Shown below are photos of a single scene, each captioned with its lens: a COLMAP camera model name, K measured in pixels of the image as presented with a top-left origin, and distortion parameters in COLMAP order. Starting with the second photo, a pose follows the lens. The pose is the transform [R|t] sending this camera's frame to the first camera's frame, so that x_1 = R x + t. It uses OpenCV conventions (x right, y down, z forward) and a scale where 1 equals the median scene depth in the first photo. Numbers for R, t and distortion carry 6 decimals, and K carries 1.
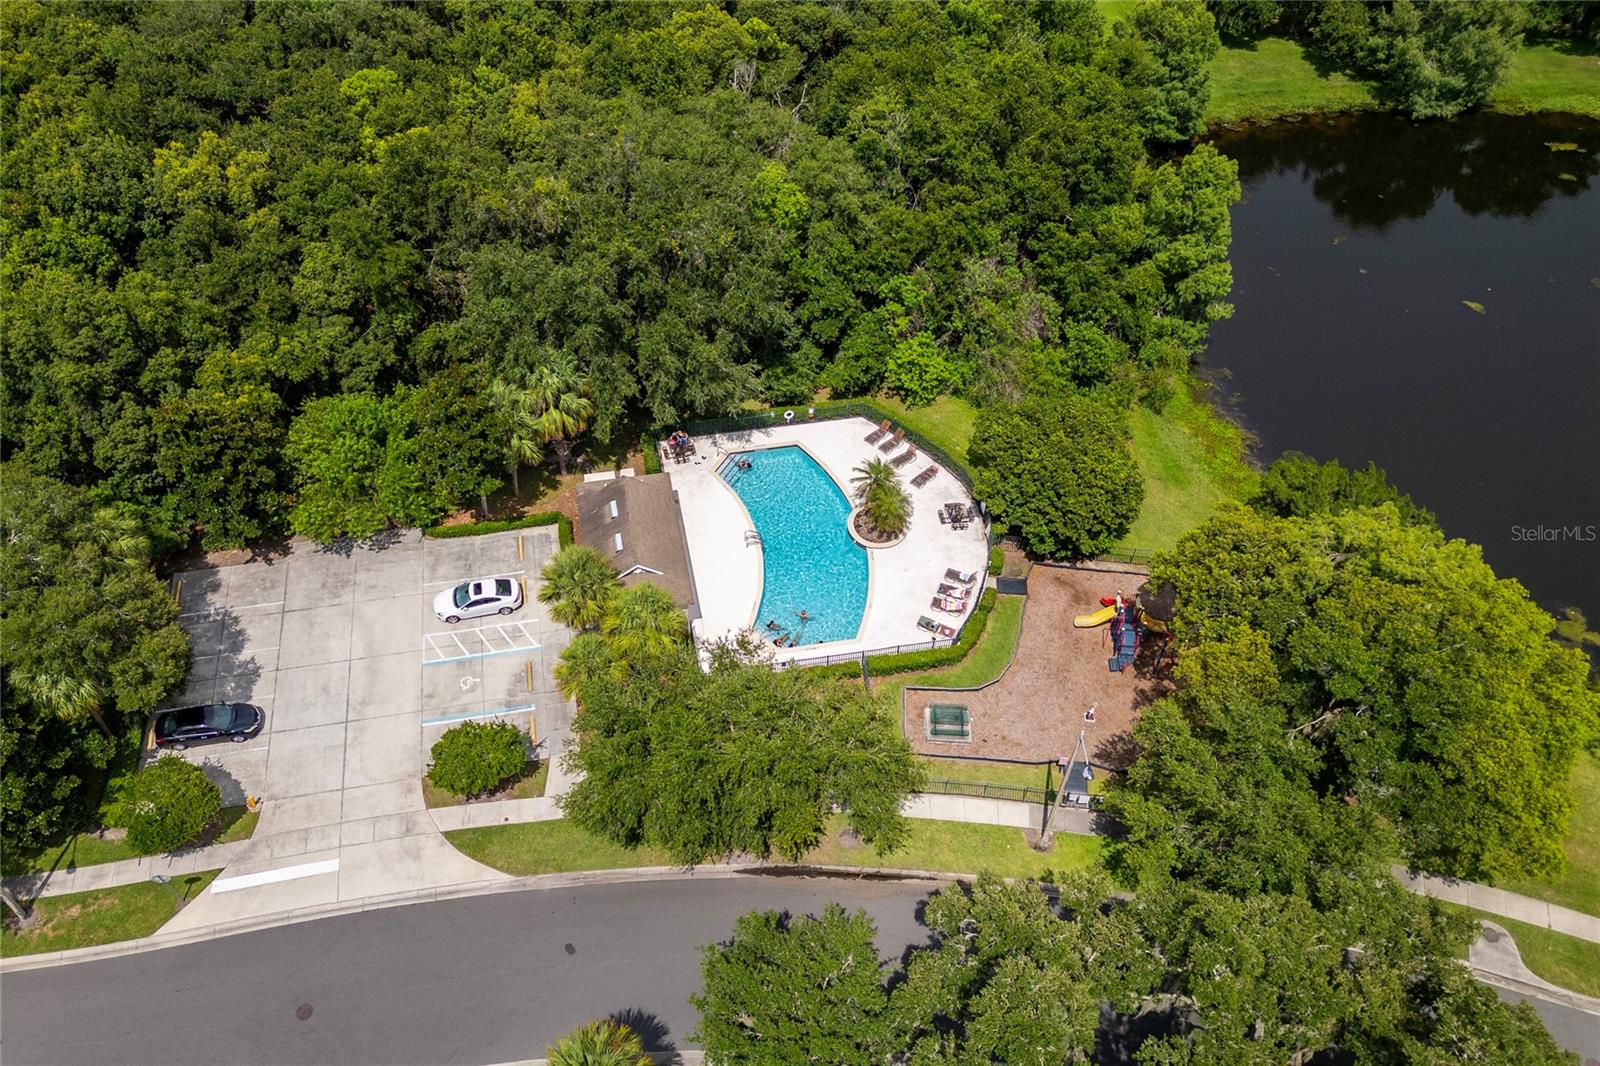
lens RADIAL K [[1210.0, 0, 800.0], [0, 1210.0, 533.0], [0, 0, 1]] dist [0.086881, -0.101424]
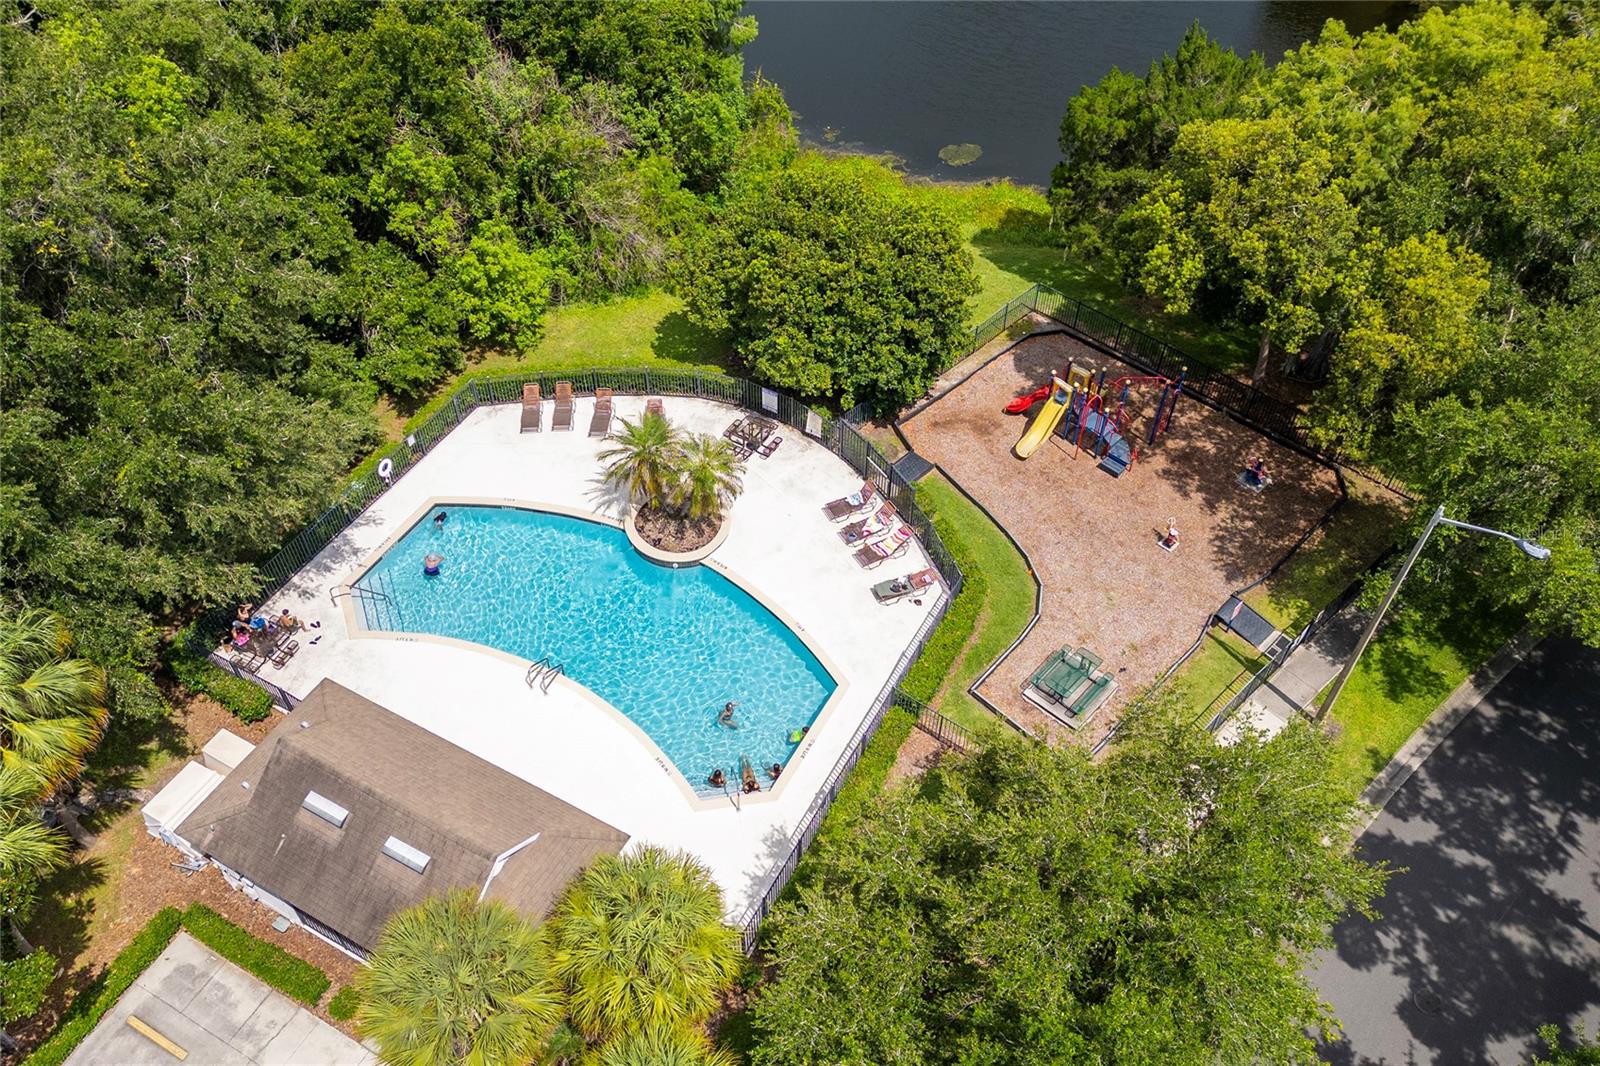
lens RADIAL K [[1223.3, 0, 799.2], [0, 1223.3, 564.7], [0, 0, 1]] dist [0.041491, -0.030047]
pose [[0.648562, -0.588648, 0.482556, -0.191102], [0.566258, 0.796788, 0.210906, -0.080471], [-0.508644, 0.136465, 0.850093, 0.486570]]
